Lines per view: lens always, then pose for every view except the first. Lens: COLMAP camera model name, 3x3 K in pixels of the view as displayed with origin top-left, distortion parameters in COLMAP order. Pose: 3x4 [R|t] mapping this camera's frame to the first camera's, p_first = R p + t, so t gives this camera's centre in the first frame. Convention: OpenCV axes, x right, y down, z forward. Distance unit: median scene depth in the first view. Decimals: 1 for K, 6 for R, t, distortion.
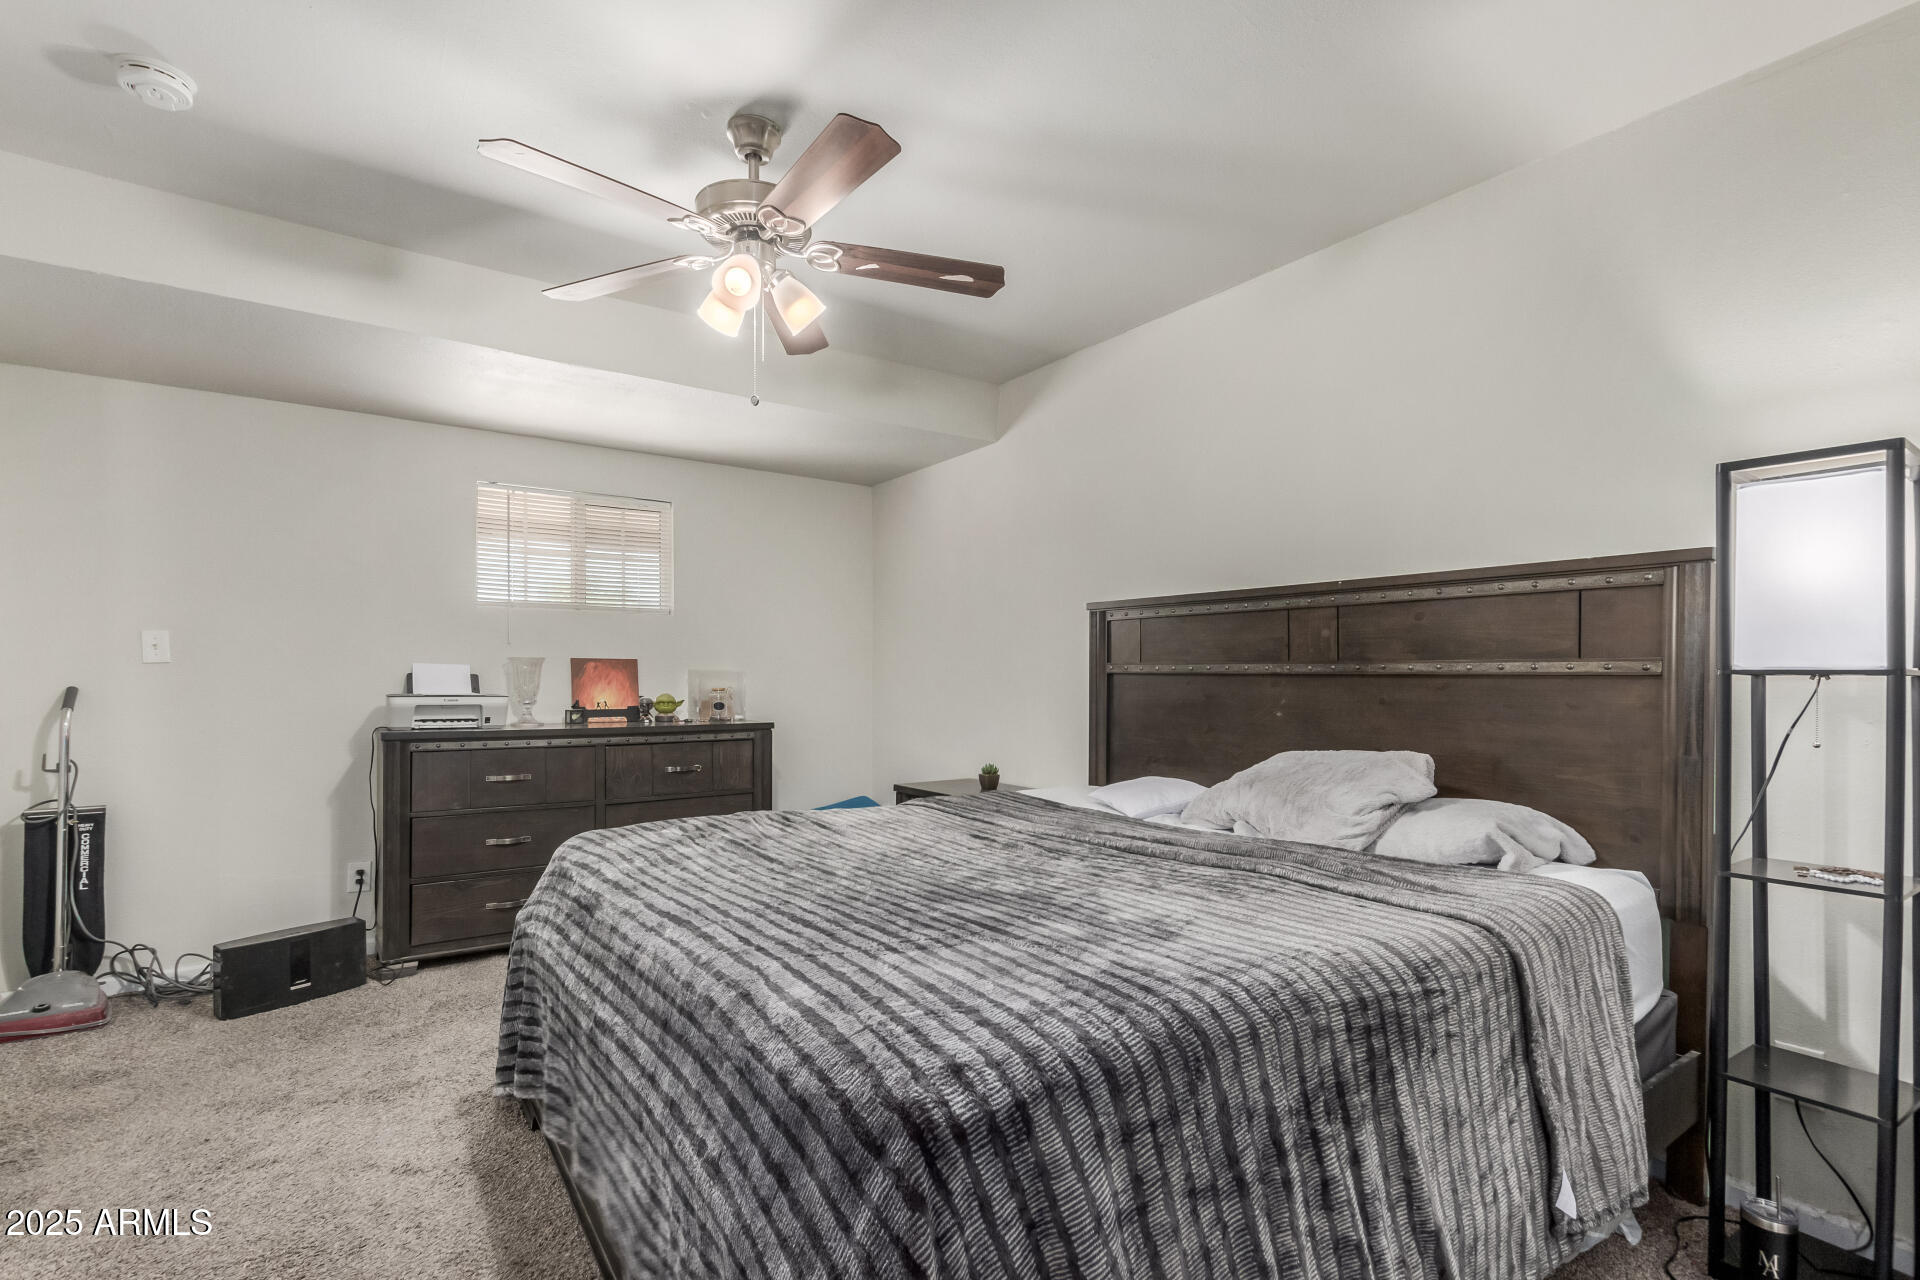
lens RADIAL K [[888.6, 0, 924.1], [0, 888.6, 666.8], [0, 0, 1]] dist [0.003681, 0.000227]
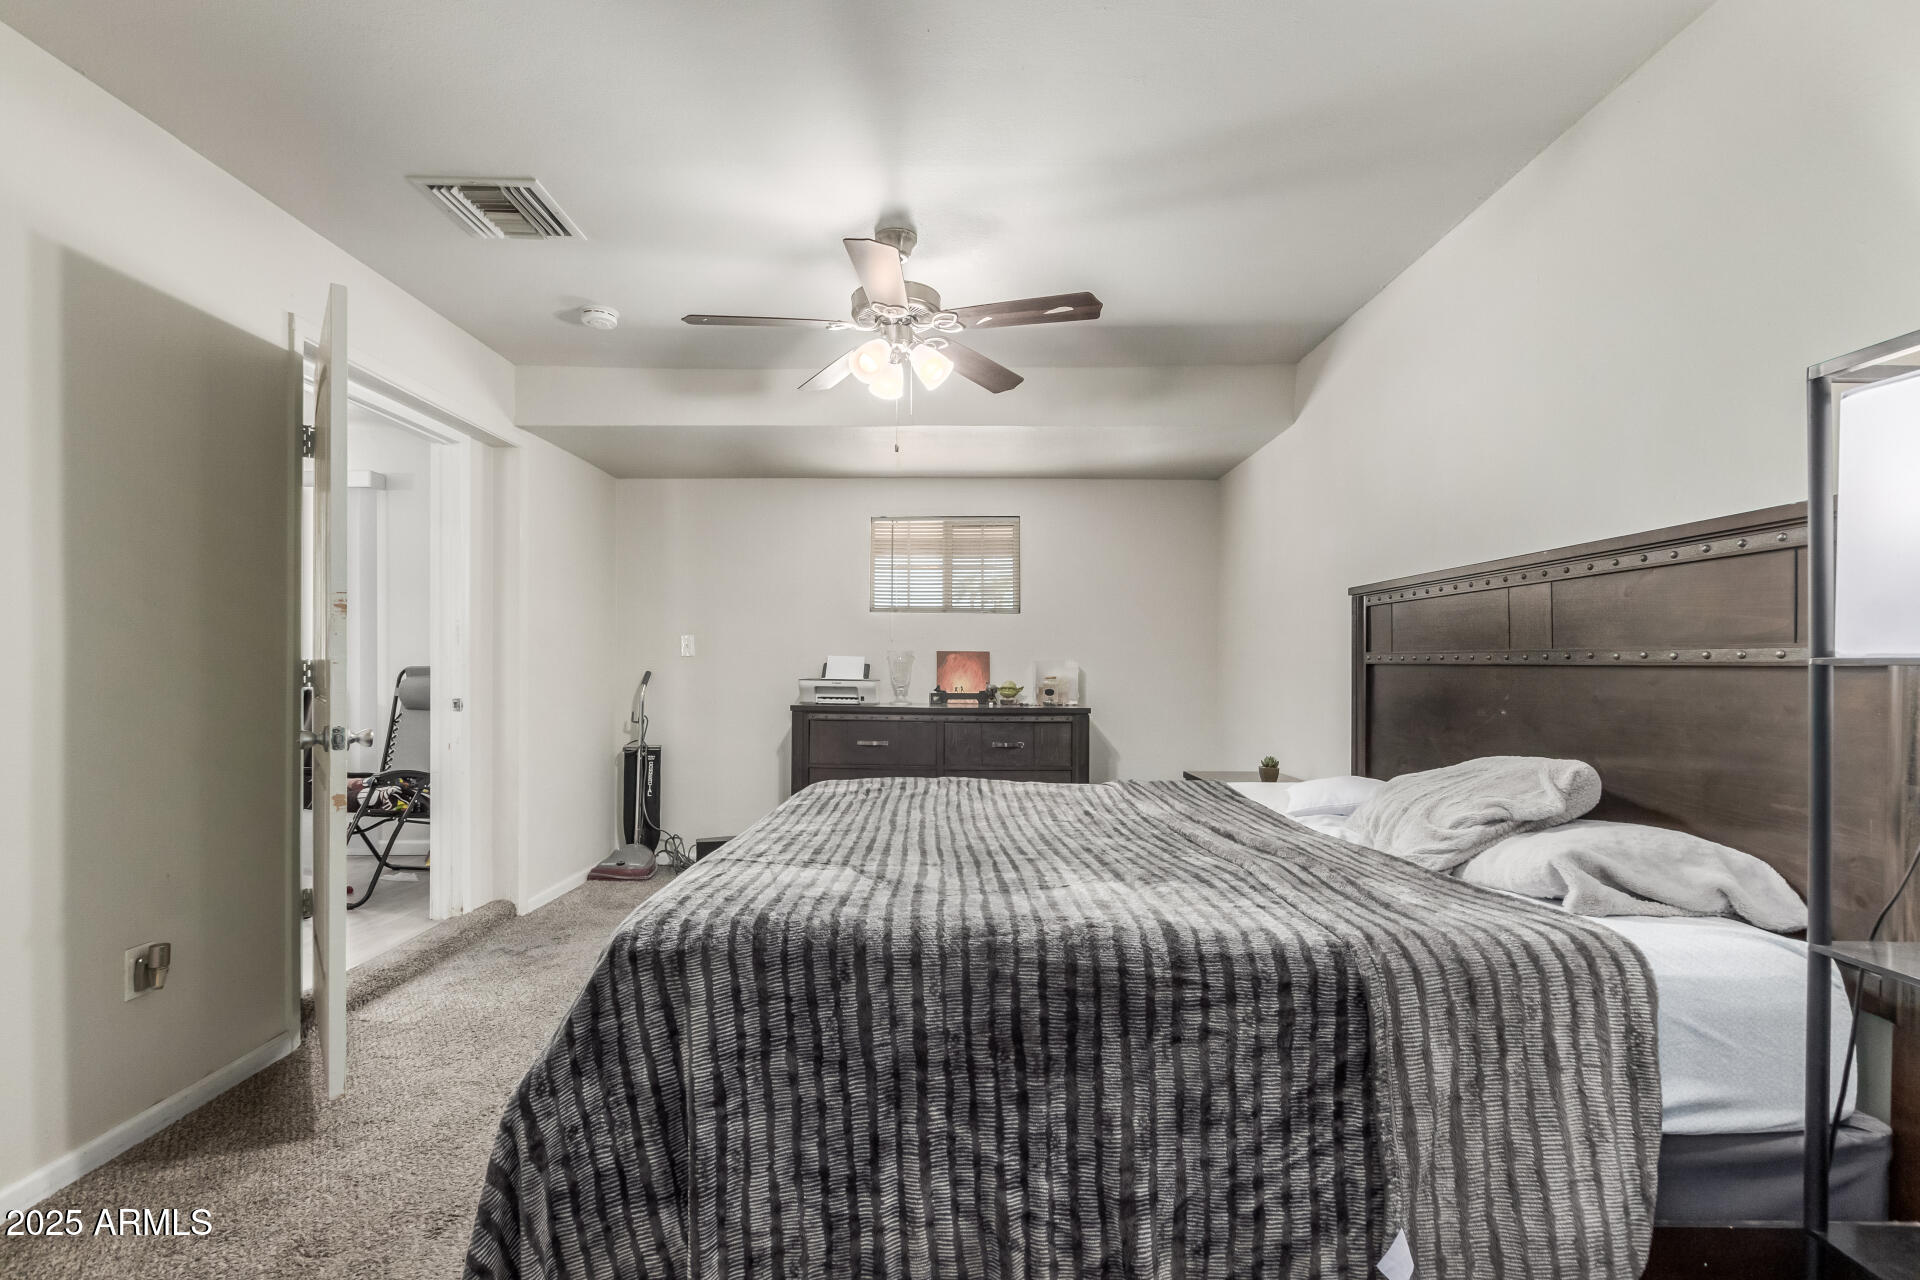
lens RADIAL K [[876.2, 0, 960.8], [0, 876.2, 647.2], [0, 0, 1]] dist [0.000414, -0.000269]
pose [[0.815891, -0.009902, -0.578120, 0.469408], [0.002561, 0.999905, -0.013512, 0.001749], [0.578200, 0.009543, 0.815840, 0.025994]]
